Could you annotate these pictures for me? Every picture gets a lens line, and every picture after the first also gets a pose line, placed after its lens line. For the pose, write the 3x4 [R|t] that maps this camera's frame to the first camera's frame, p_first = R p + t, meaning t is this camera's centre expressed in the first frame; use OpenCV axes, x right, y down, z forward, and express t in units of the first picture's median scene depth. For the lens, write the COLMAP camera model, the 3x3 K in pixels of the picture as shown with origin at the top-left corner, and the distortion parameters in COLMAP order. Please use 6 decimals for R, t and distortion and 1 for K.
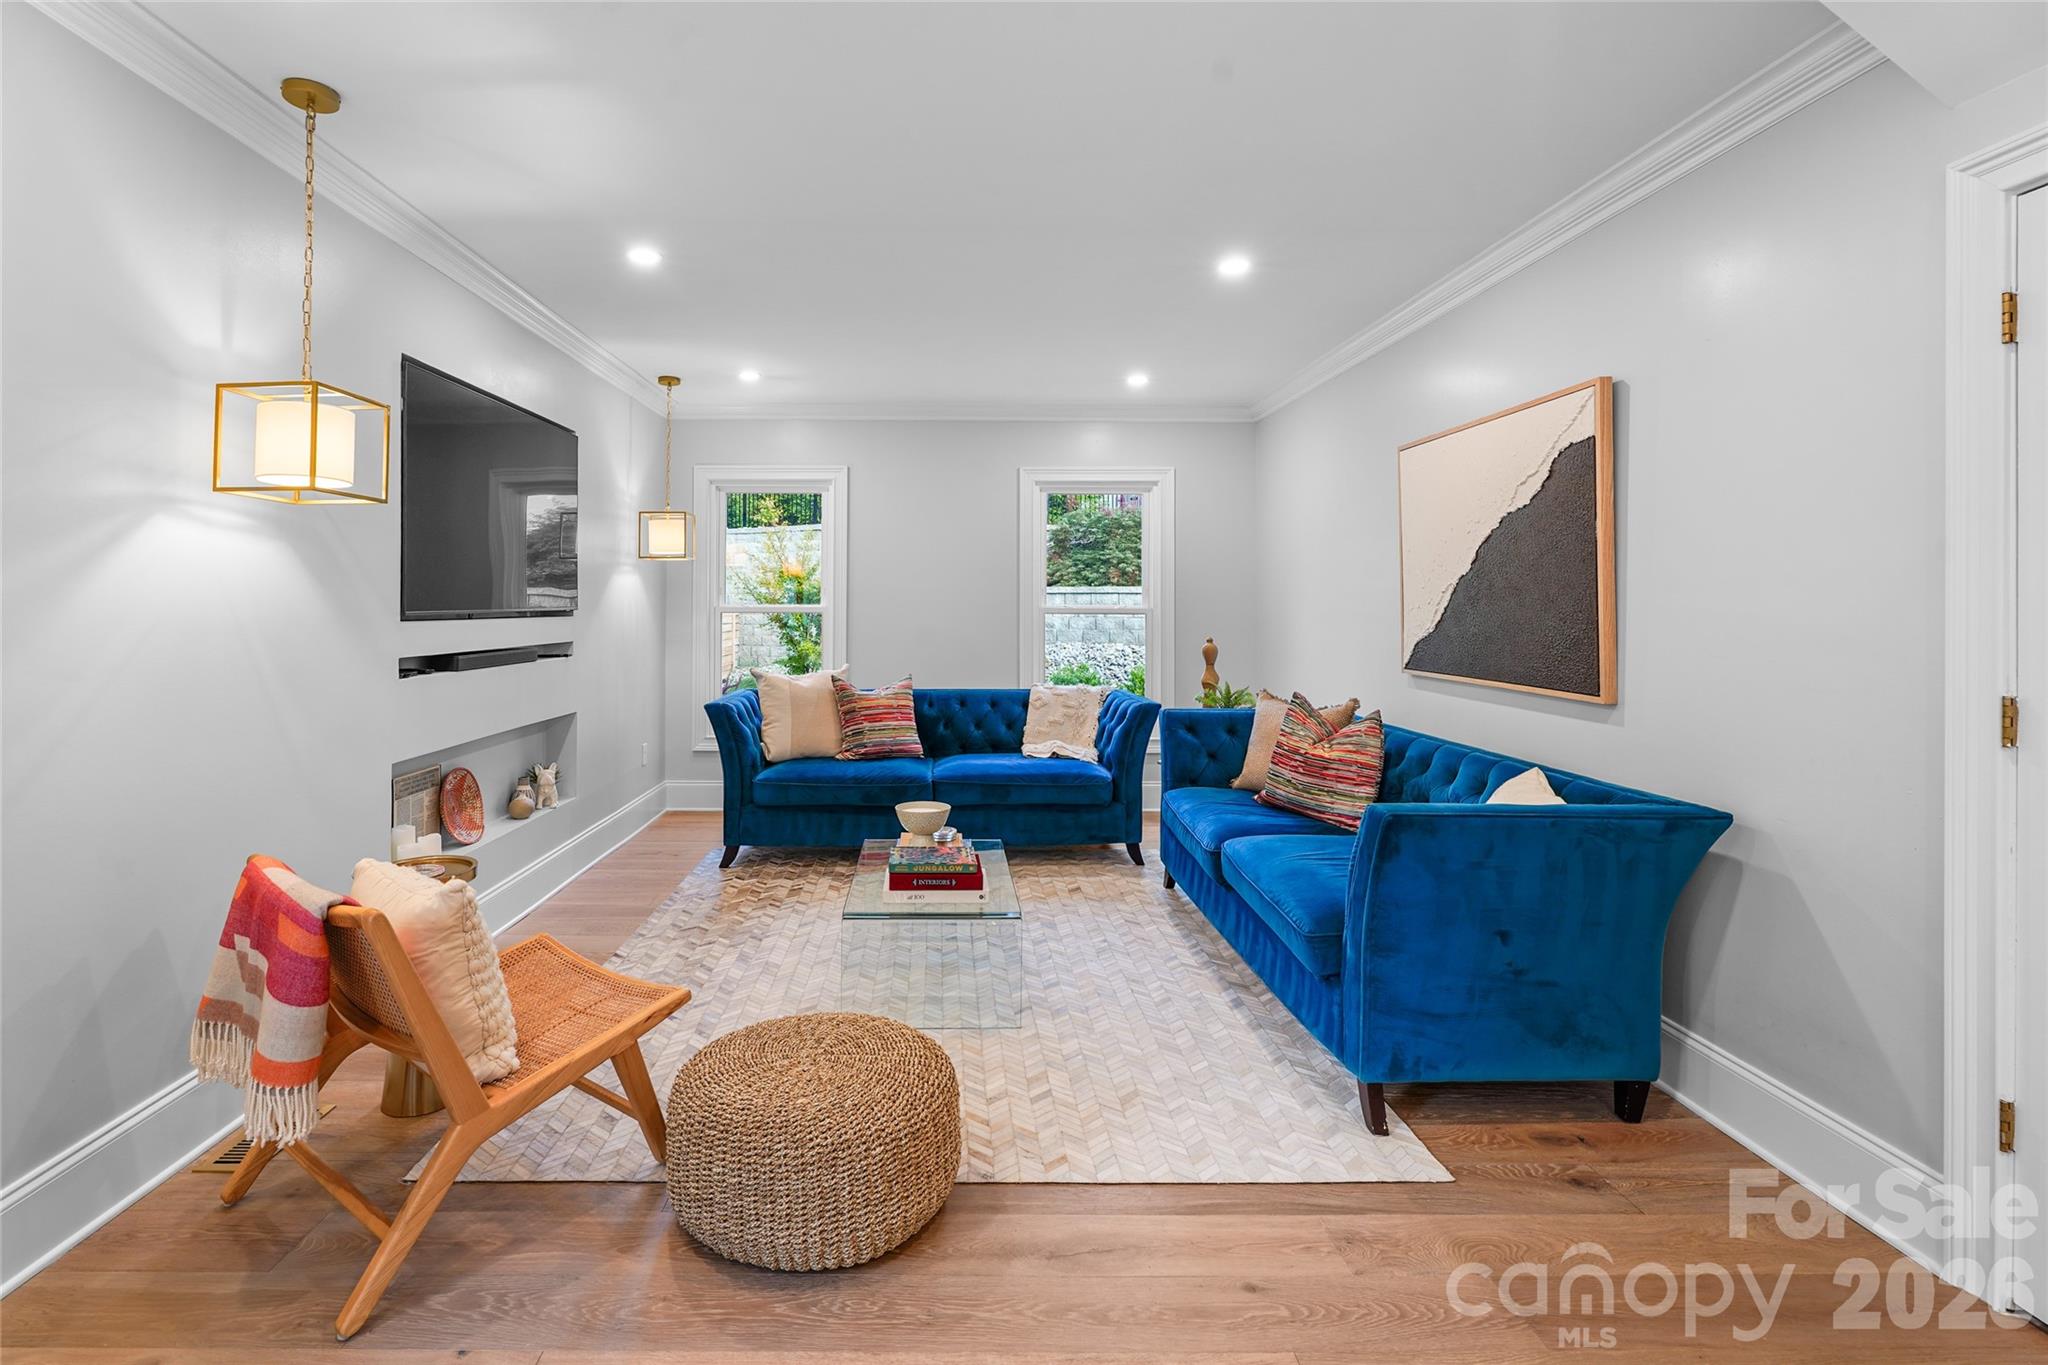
lens RADIAL K [[959.7, 0, 952.9], [0, 959.7, 587.1], [0, 0, 1]] dist [-0.016401, 0.004142]
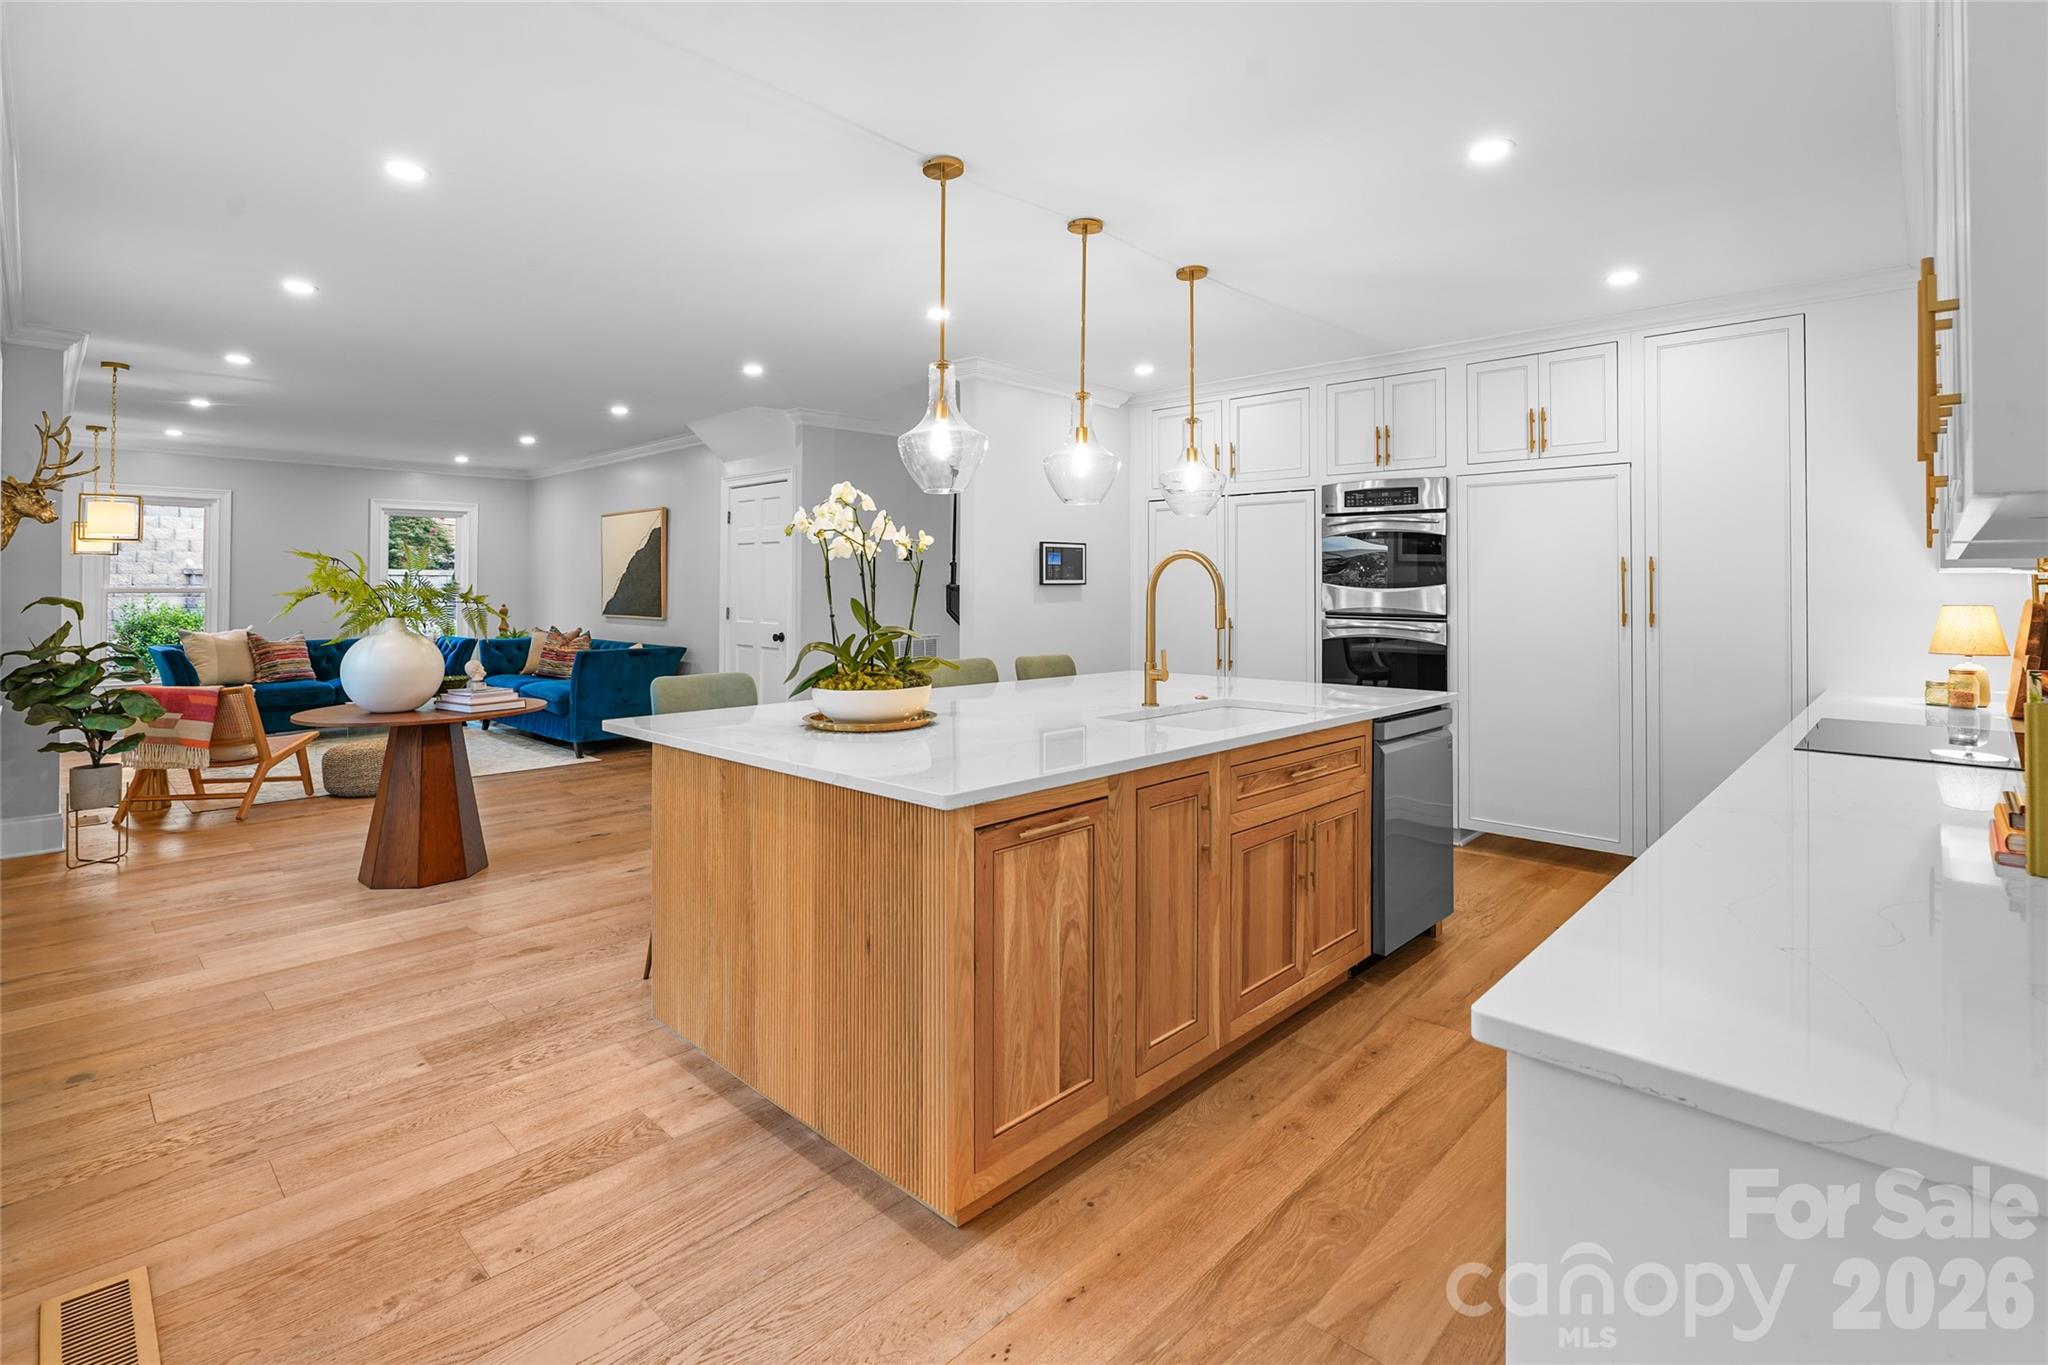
lens RADIAL K [[959.7, 0, 999.1], [0, 959.7, 572.6], [0, 0, 1]] dist [-0.016401, 0.004142]
pose [[0.708114, 0.004071, 0.706086, -0.422658], [-0.010259, 0.999937, 0.004523, -0.029077], [-0.706024, -0.010446, 0.708111, -1.158663]]
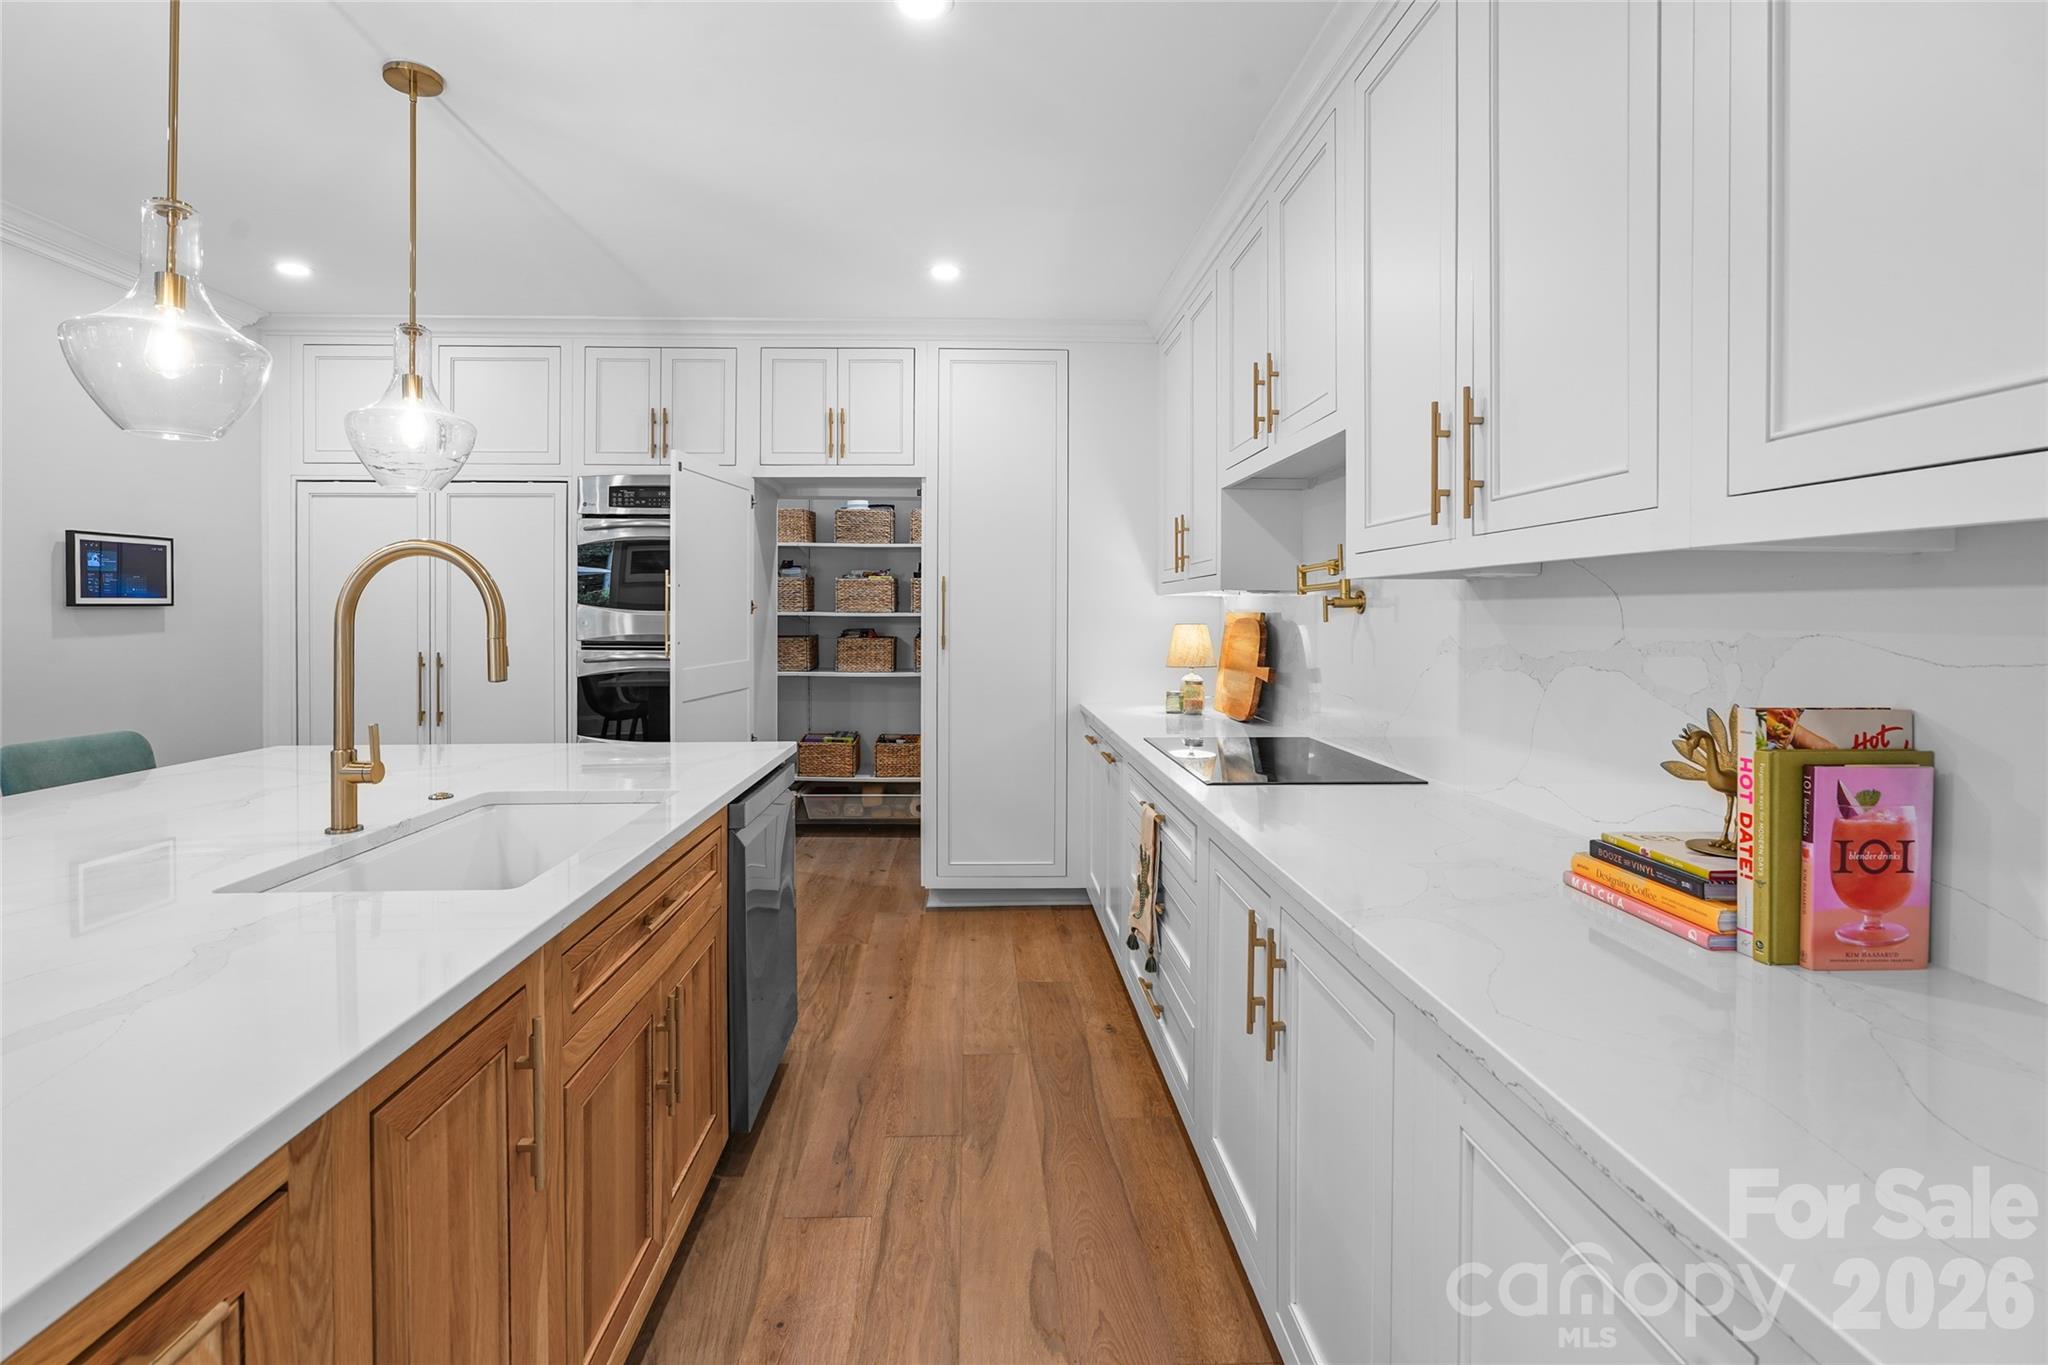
lens RADIAL K [[959.7, 0, 1015.9], [0, 959.7, 614.9], [0, 0, 1]] dist [-0.016401, 0.004142]
pose [[-0.033145, -0.012412, 0.999373, -0.213620], [-0.018311, 0.999763, 0.011809, -0.022391], [-0.999283, -0.017908, -0.033365, -0.977689]]
